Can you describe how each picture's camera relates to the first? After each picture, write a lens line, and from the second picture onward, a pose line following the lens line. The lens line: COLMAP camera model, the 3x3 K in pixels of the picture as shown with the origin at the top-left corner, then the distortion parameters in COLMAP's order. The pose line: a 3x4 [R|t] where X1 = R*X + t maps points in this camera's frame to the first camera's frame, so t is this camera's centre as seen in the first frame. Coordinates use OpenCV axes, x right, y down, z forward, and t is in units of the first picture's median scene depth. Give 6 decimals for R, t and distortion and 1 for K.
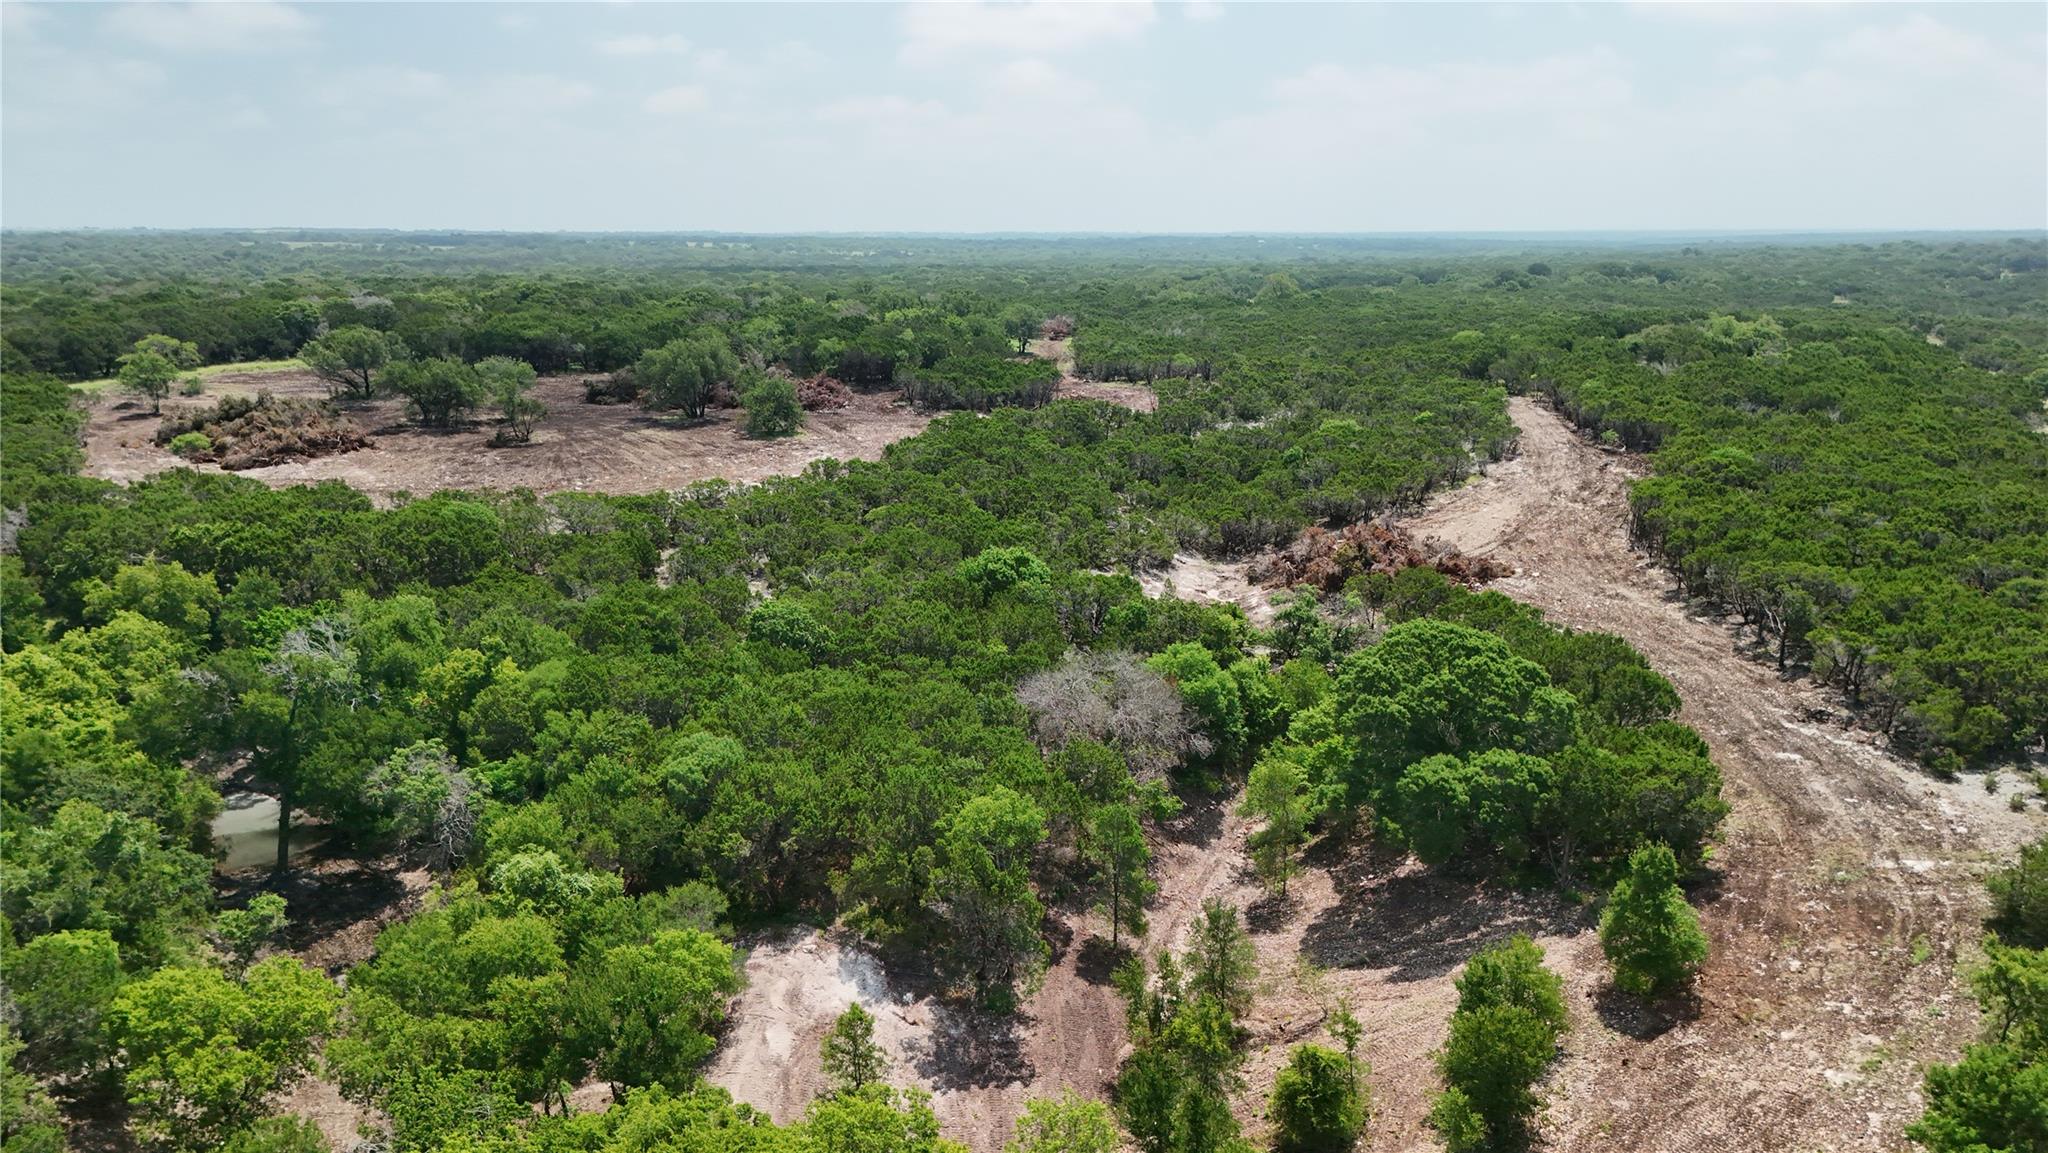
lens RADIAL K [[1528.3, 0, 1024.0], [0, 1528.3, 576.5], [0, 0, 1]] dist [0.029090, 0.000234]
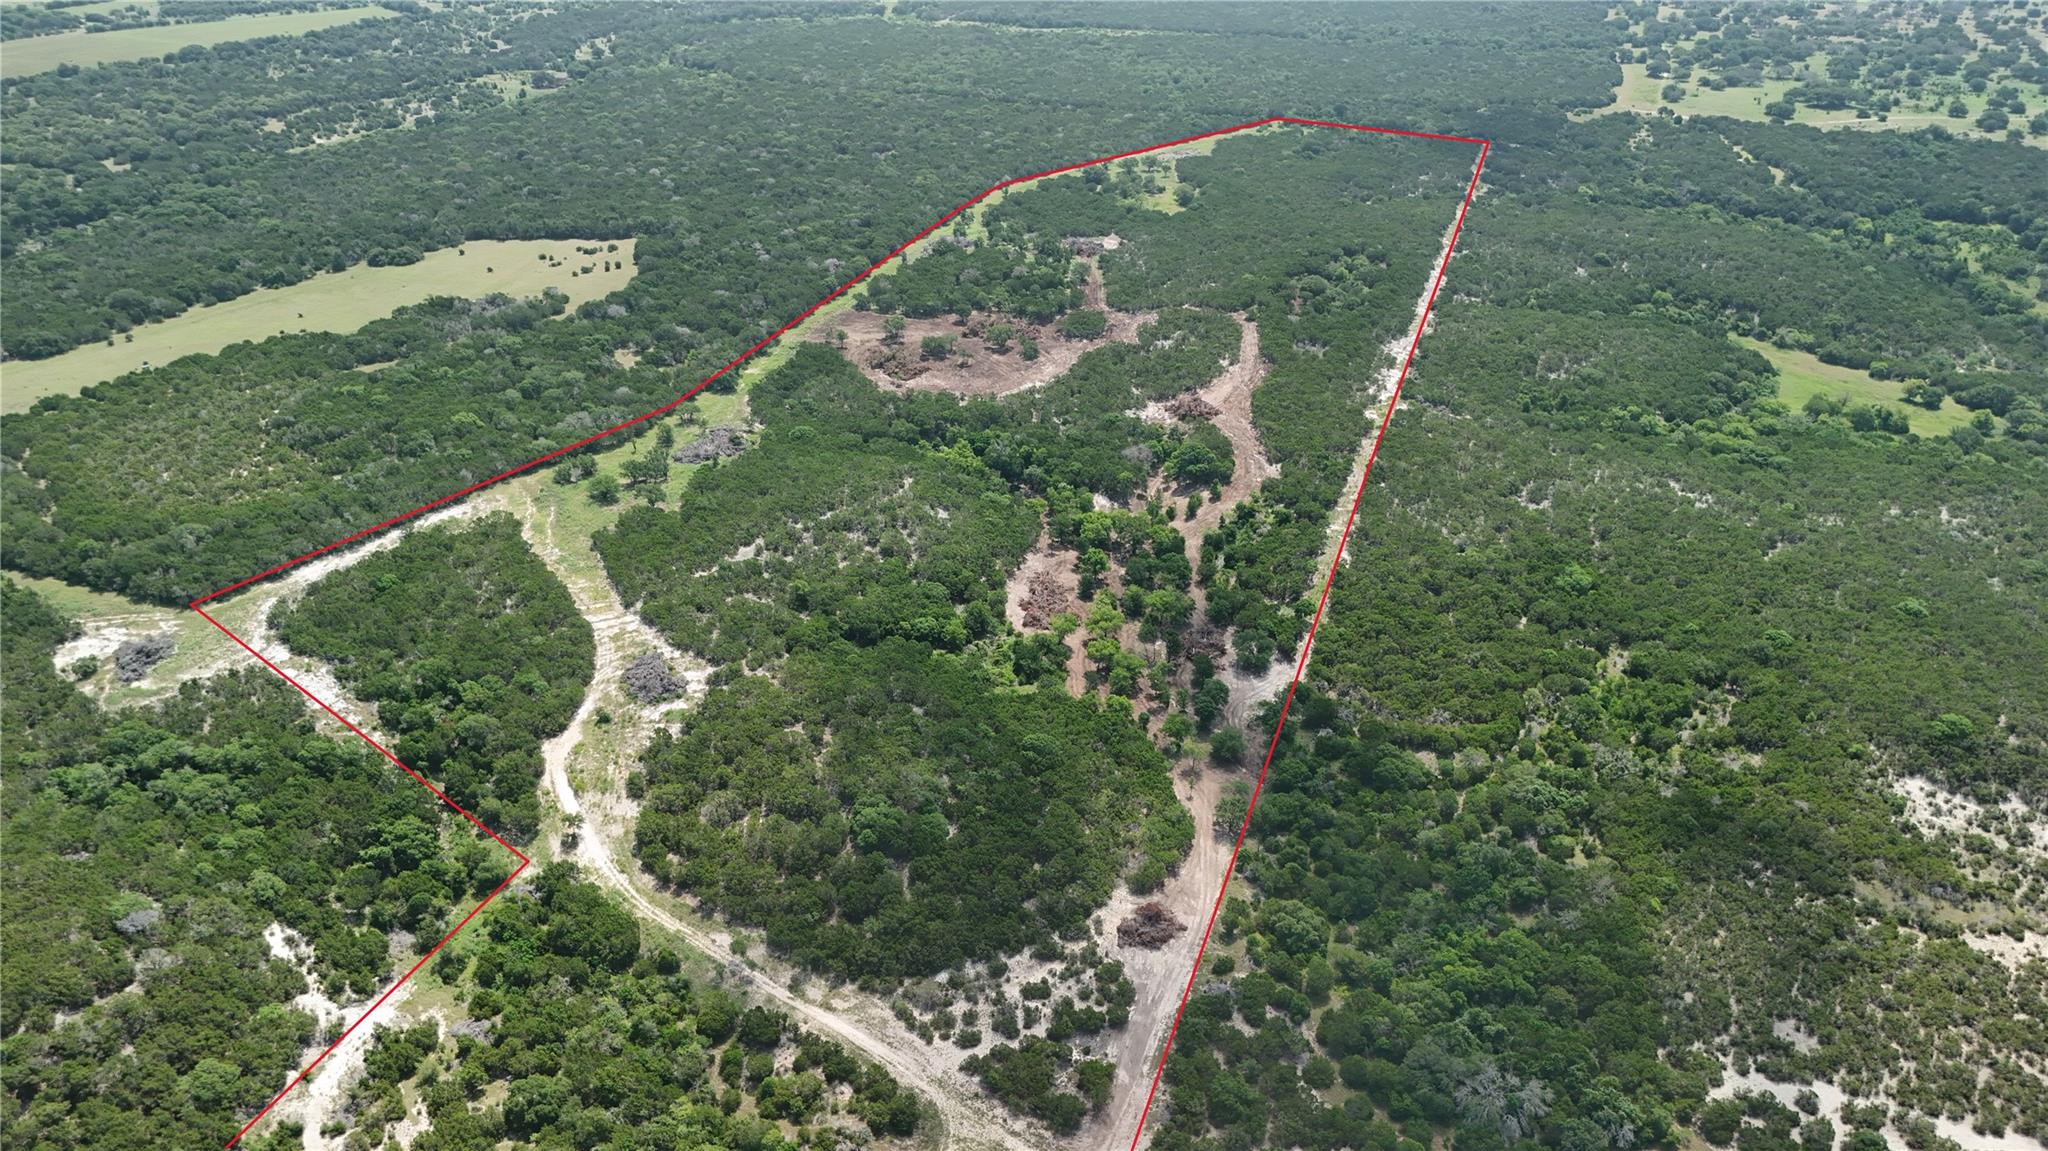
lens RADIAL K [[1528.3, 0, 1024.0], [0, 1528.3, 575.5], [0, 0, 1]] dist [0.029090, 0.000234]
pose [[0.998409, -0.028928, 0.048406, -0.731463], [0.014114, 0.959263, 0.282162, -1.205669], [-0.054597, -0.281030, 0.958145, -5.032344]]
